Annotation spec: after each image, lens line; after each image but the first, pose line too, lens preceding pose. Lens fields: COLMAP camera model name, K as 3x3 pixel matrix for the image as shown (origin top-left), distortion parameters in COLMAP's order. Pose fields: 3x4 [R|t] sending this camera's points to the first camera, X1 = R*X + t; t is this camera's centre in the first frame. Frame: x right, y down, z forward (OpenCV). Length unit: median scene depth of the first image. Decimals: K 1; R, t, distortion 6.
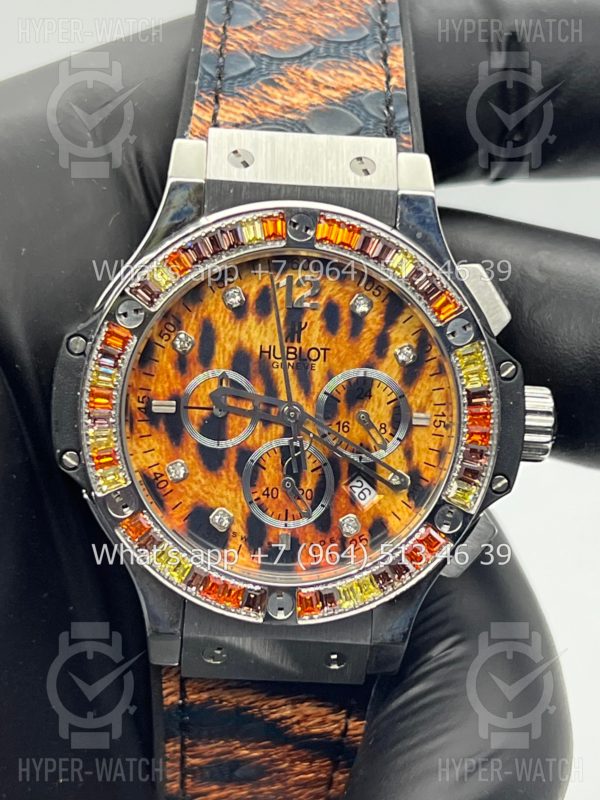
lens RADIAL K [[1860.6, 0, 300.0], [0, 1860.6, 400.0], [0, 0, 1]] dist [0.366995, 0.433297]
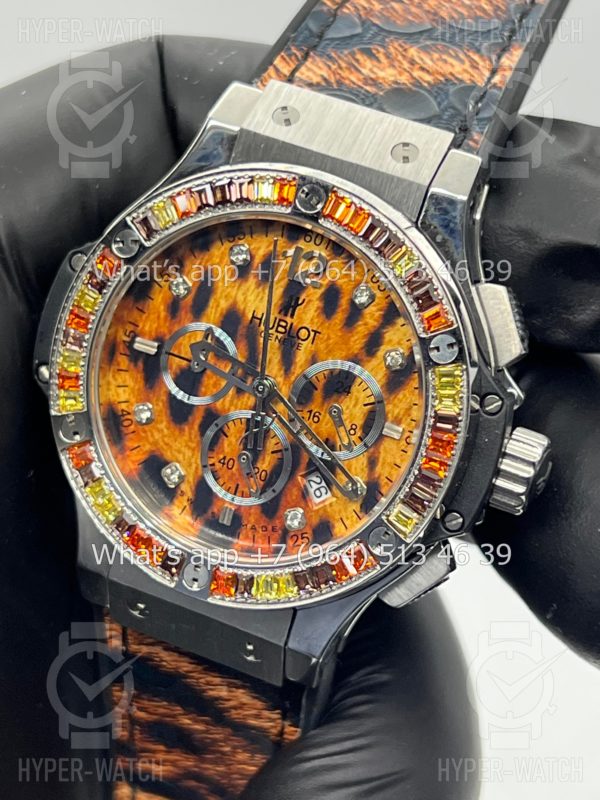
lens RADIAL K [[1853.6, 0, 300.0], [0, 1853.6, 400.0], [0, 0, 1]] dist [0.413049, -5.072109]
pose [[0.911915, 0.265834, -0.312640, 0.308859], [-0.266371, 0.962962, 0.041836, -0.031073], [0.312182, 0.045127, 0.948950, 0.105670]]
